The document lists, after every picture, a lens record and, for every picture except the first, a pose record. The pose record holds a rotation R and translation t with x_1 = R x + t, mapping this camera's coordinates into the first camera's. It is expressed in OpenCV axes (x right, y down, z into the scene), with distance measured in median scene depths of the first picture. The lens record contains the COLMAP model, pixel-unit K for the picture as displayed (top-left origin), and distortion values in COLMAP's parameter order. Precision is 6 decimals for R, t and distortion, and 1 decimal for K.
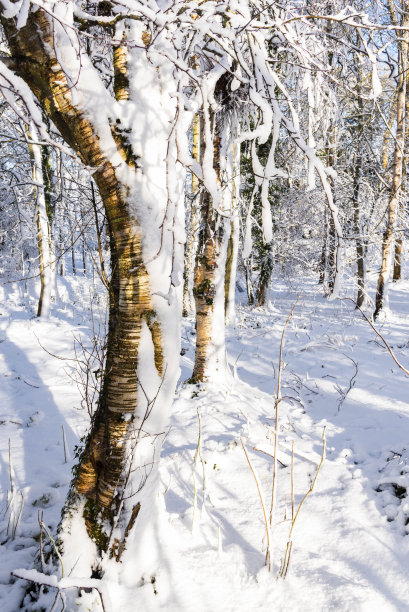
lens RADIAL K [[544.1, 0, 204.5], [0, 544.1, 306.0], [0, 0, 1]] dist [0.001213, -0.007335]
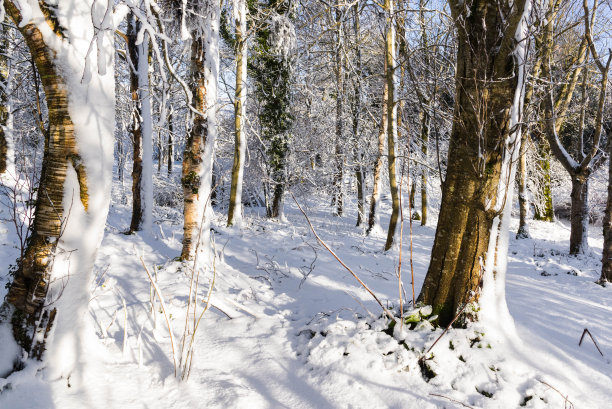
lens RADIAL K [[467.2, 0, 306.0], [0, 467.2, 204.5], [0, 0, 1]] dist [-0.002921, 0.000698]
pose [[0.983163, 0.067147, 0.169947, 0.235731], [-0.062883, 0.997559, -0.030352, 0.116320], [-0.171570, 0.019154, 0.984986, -0.148936]]
